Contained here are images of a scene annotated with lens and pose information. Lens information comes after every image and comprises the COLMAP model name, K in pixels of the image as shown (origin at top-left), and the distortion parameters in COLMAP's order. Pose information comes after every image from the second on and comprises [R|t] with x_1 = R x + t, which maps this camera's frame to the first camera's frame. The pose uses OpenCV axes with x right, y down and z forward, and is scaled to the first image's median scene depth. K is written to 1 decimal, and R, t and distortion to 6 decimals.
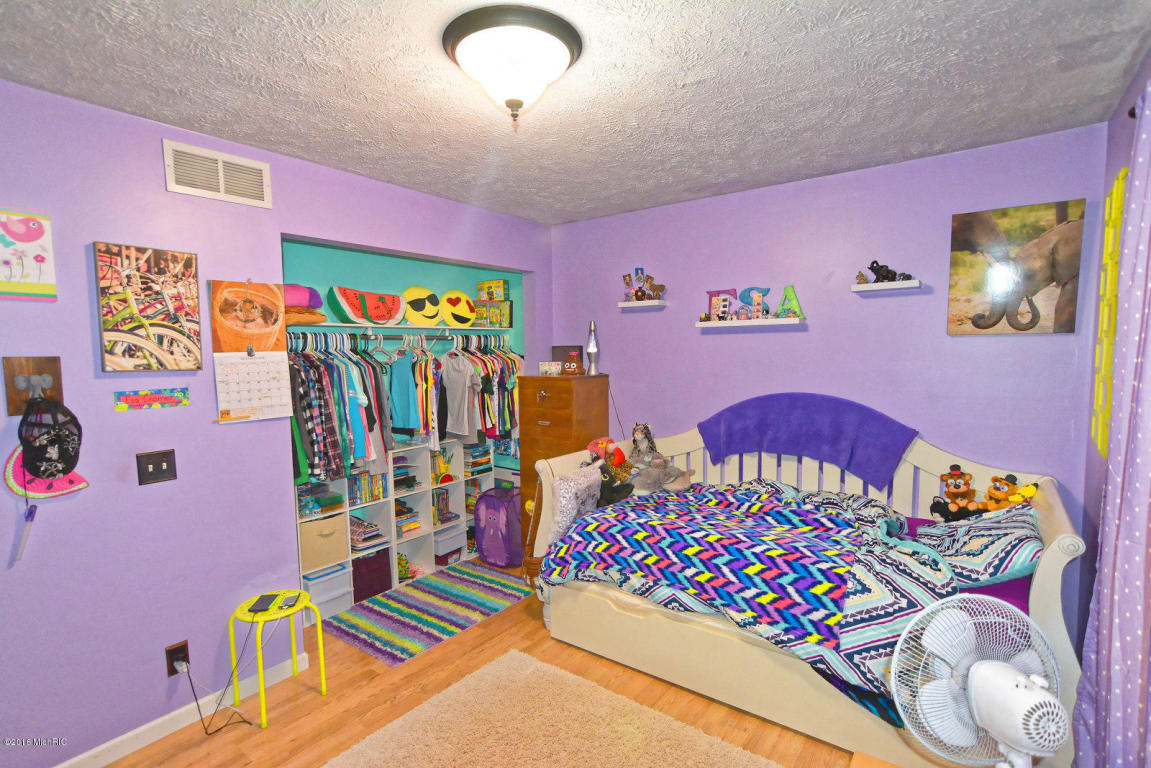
lens RADIAL K [[559.2, 0, 575.5], [0, 559.2, 395.9], [0, 0, 1]] dist [-0.020270, 0.016690]
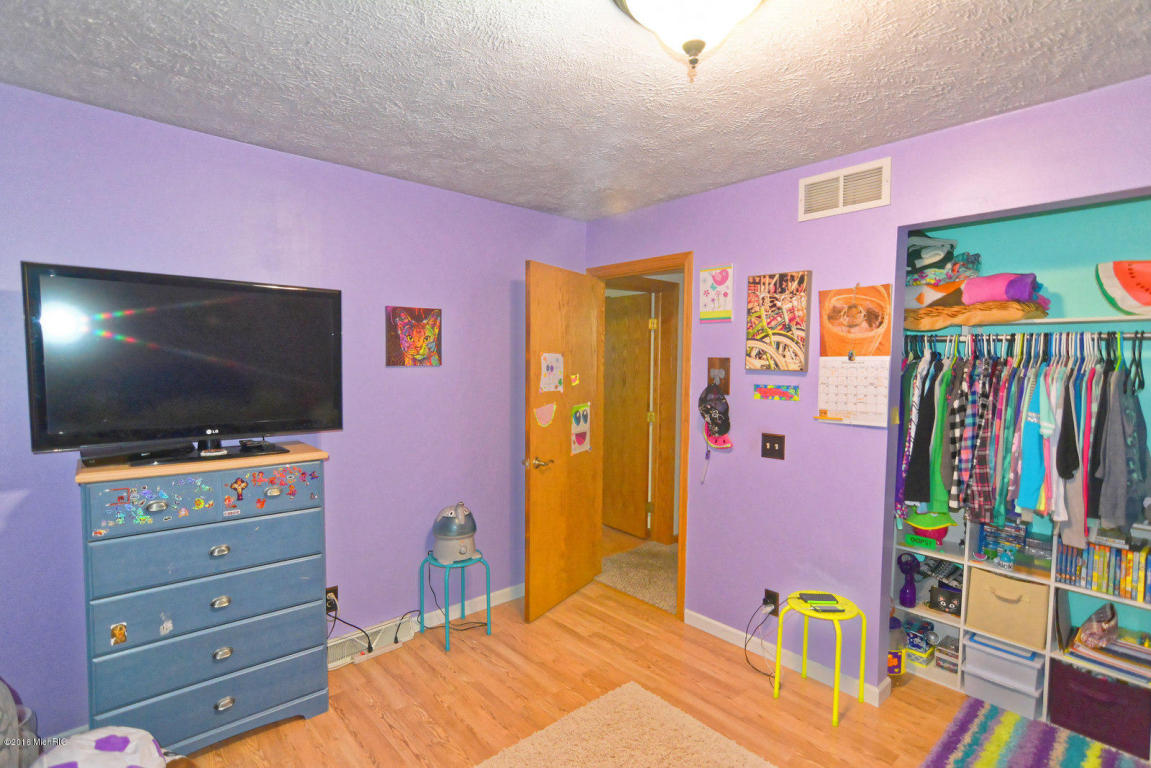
lens RADIAL K [[559.2, 0, 575.5], [0, 559.2, 395.9], [0, 0, 1]] dist [-0.020270, 0.016690]
pose [[-0.203008, 0.075629, -0.976252, 0.589570], [-0.086659, 0.991713, 0.094847, -0.069594], [0.975335, 0.103856, -0.194772, 0.826269]]
